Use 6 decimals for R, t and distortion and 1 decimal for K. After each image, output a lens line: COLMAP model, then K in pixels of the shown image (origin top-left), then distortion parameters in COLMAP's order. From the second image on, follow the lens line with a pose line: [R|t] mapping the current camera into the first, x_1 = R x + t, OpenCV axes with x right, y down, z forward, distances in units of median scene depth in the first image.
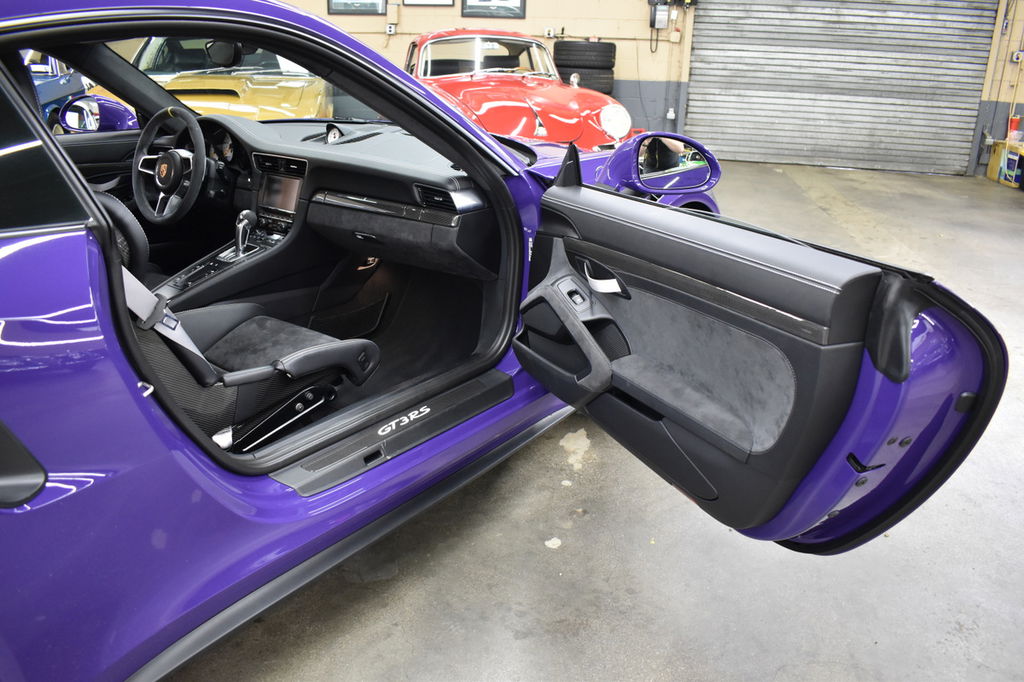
lens RADIAL K [[793.1, 0, 512.0], [0, 793.1, 341.0], [0, 0, 1]] dist [-0.092604, 0.005206]
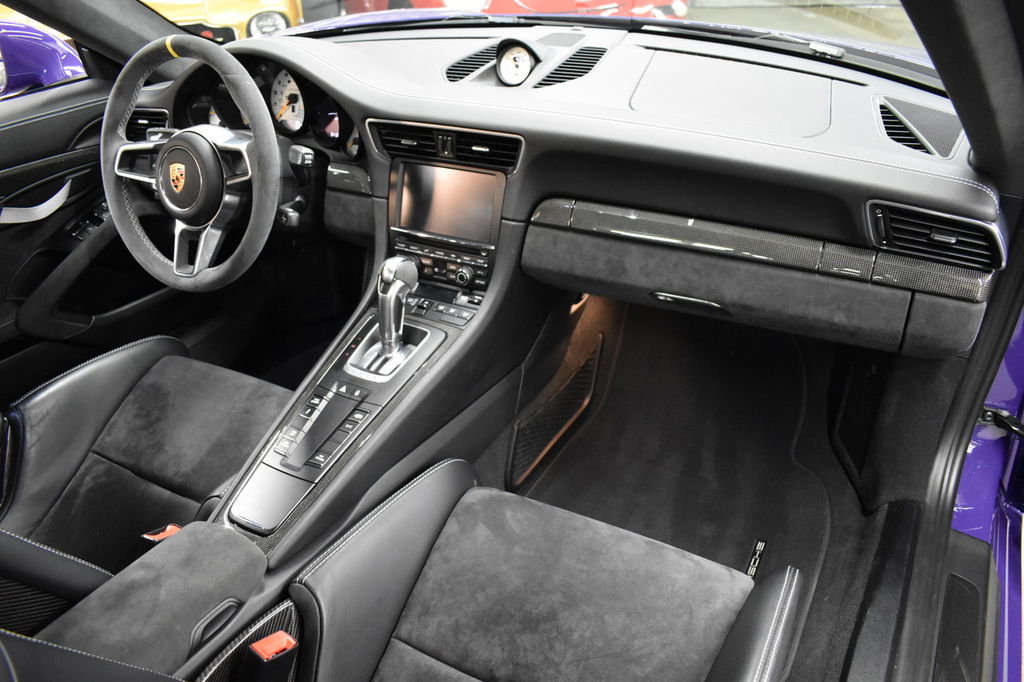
lens RADIAL K [[793.1, 0, 512.0], [0, 793.1, 341.0], [0, 0, 1]] dist [-0.092604, 0.005206]
pose [[0.990145, -0.120604, 0.071190, -0.310659], [0.106170, 0.977913, 0.180037, -0.196012], [-0.091330, -0.170705, 0.981080, 0.531510]]
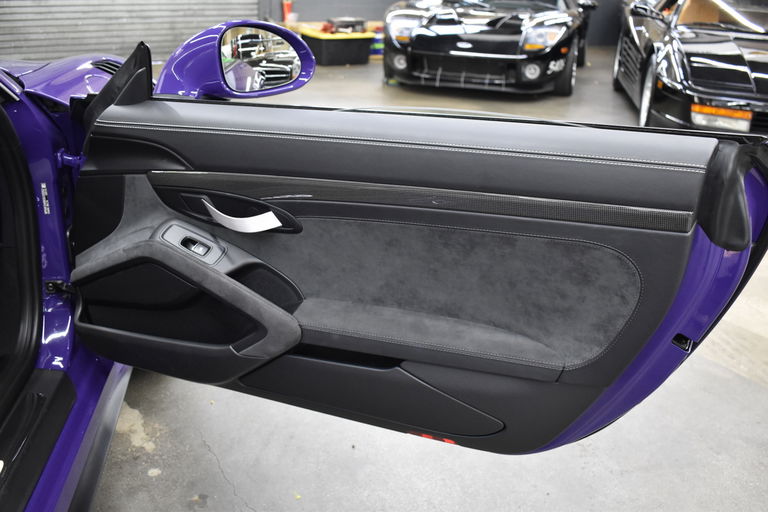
lens RADIAL K [[746.5, 0, 384.0], [0, 746.5, 256.0], [0, 0, 1]] dist [-0.068708, -0.007109]
pose [[0.725617, -0.249037, 0.641453, -0.187332], [0.228855, 0.966483, 0.116343, -0.066819], [-0.648927, 0.062380, 0.758290, 0.263553]]
